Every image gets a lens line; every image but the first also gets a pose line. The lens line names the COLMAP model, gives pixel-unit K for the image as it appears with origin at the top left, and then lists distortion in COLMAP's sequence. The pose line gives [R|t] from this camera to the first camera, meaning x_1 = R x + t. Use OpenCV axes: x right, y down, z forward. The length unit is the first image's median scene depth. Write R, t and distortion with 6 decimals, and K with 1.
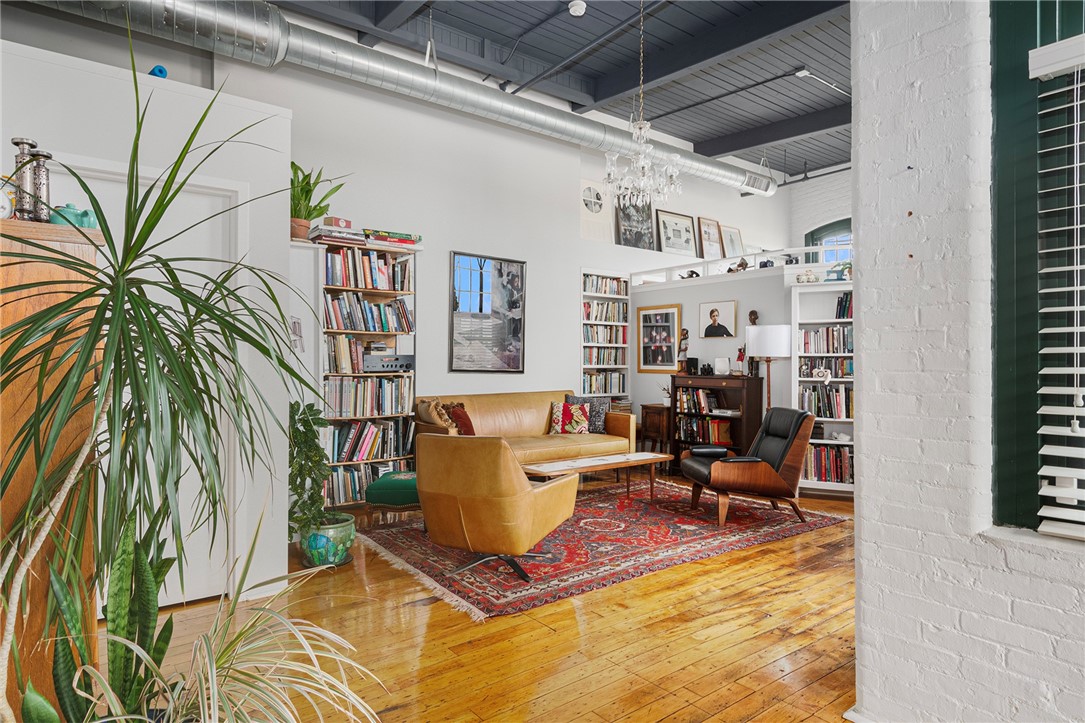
lens RADIAL K [[622.7, 0, 538.1], [0, 622.7, 363.4], [0, 0, 1]] dist [-0.000396, -0.001310]
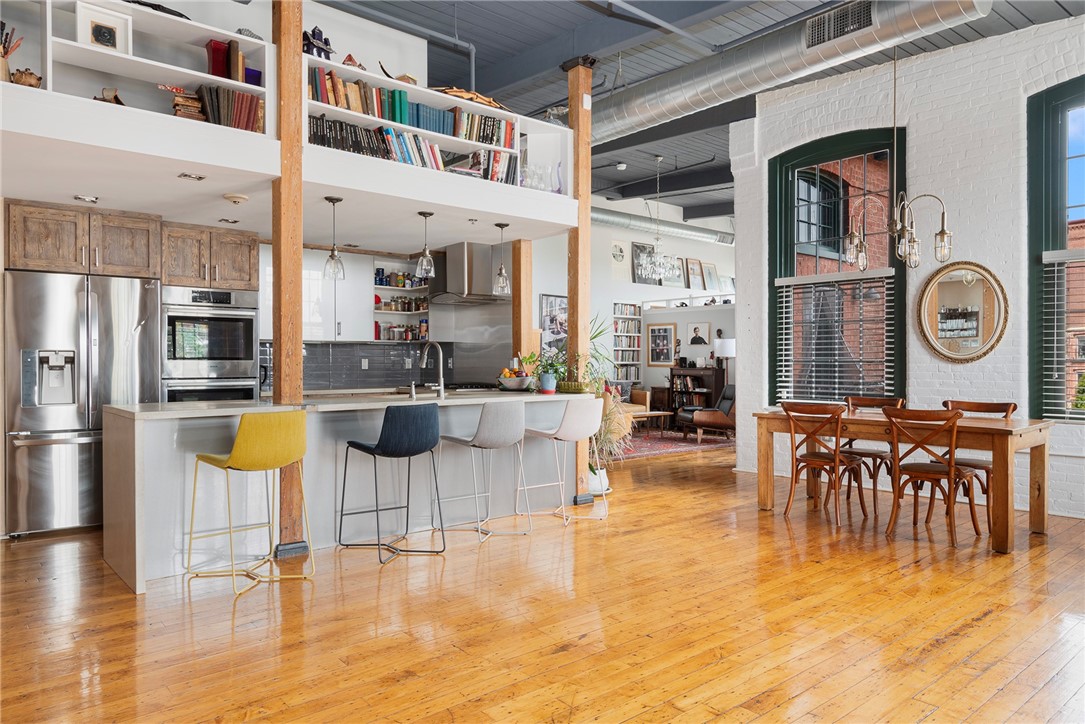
lens RADIAL K [[706.4, 0, 542.7], [0, 706.4, 362.7], [0, 0, 1]] dist [0.016052, -0.004494]
pose [[0.998571, -0.002805, 0.053376, -0.217087], [0.002551, 0.999985, 0.004828, -0.004514], [-0.053388, -0.004685, 0.998563, -0.824800]]
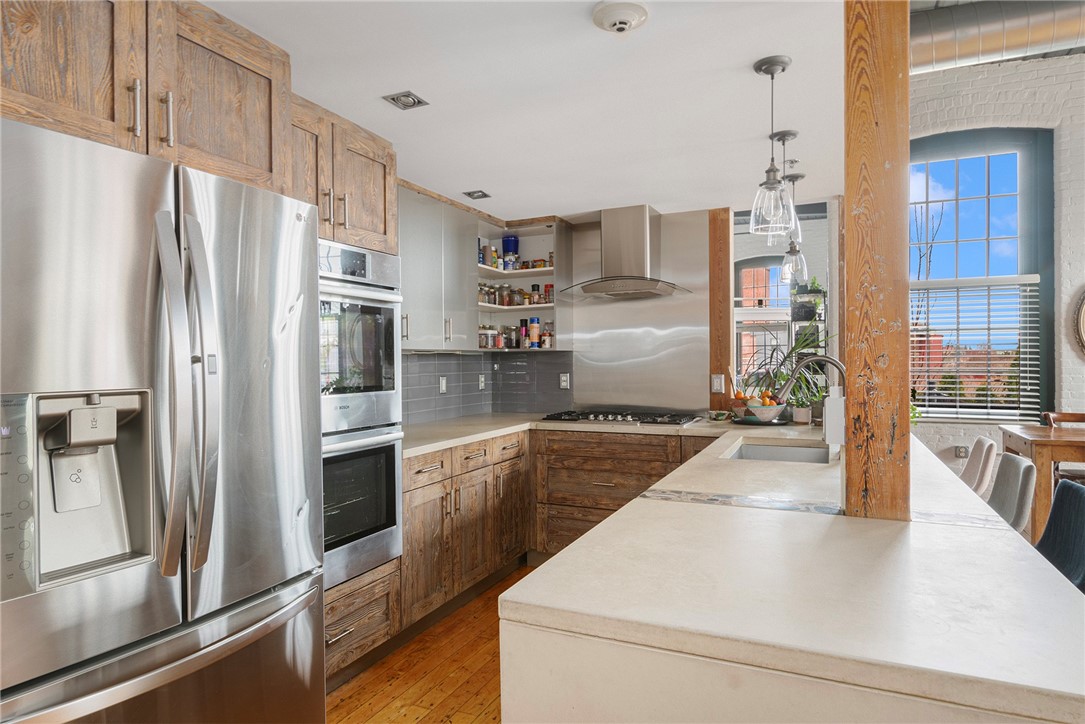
lens RADIAL K [[622.7, 0, 541.9], [0, 622.7, 365.2], [0, 0, 1]] dist [-0.000396, -0.001310]
pose [[0.886626, -0.013041, 0.462303, -0.643730], [0.008292, 0.999890, 0.012304, -0.024857], [-0.462412, -0.007076, 0.886637, -0.304715]]
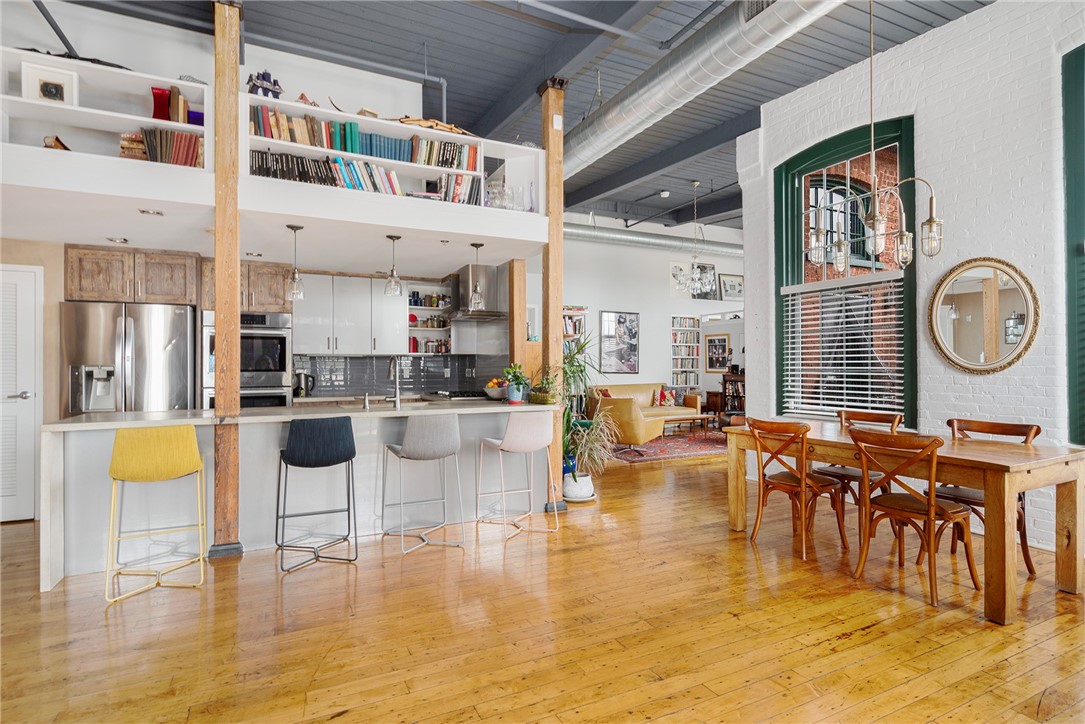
lens RADIAL K [[543.7, 0, 541.5], [0, 543.7, 362.5], [0, 0, 1]] dist [0.002251, 0.000279]
pose [[0.982110, -0.007205, -0.188168, -0.002098], [0.006518, 0.999970, -0.004268, -0.012133], [0.188193, 0.002965, 0.982128, -0.635190]]
